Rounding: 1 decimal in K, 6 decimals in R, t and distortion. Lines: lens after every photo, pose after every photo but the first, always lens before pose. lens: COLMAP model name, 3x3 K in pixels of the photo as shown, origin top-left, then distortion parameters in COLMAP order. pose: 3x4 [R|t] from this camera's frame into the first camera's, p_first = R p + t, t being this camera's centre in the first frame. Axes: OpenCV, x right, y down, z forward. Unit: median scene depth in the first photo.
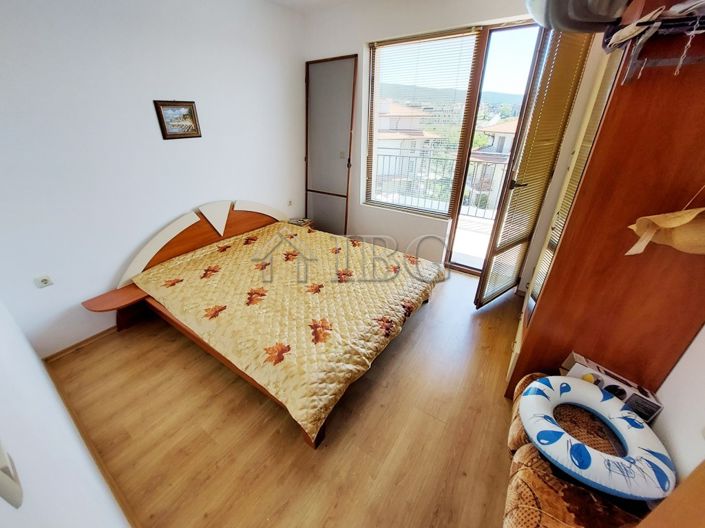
lens RADIAL K [[283.8, 0, 346.4], [0, 283.8, 264.0], [0, 0, 1]] dist [-0.009080, -0.005565]
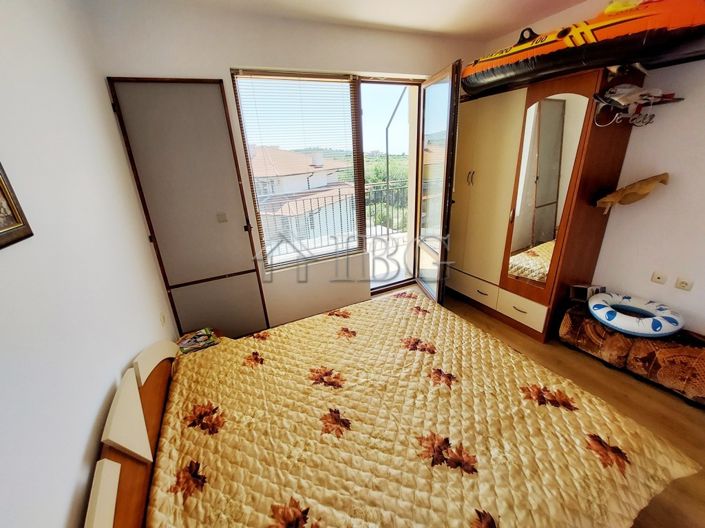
lens RADIAL K [[282.5, 0, 347.3], [0, 282.5, 261.4], [0, 0, 1]] dist [-0.019112, 0.000173]
pose [[0.497151, -0.327156, 0.803623, -0.523526], [0.446373, 0.890662, 0.086447, -0.256739], [-0.744038, 0.315739, 0.588827, 0.495454]]
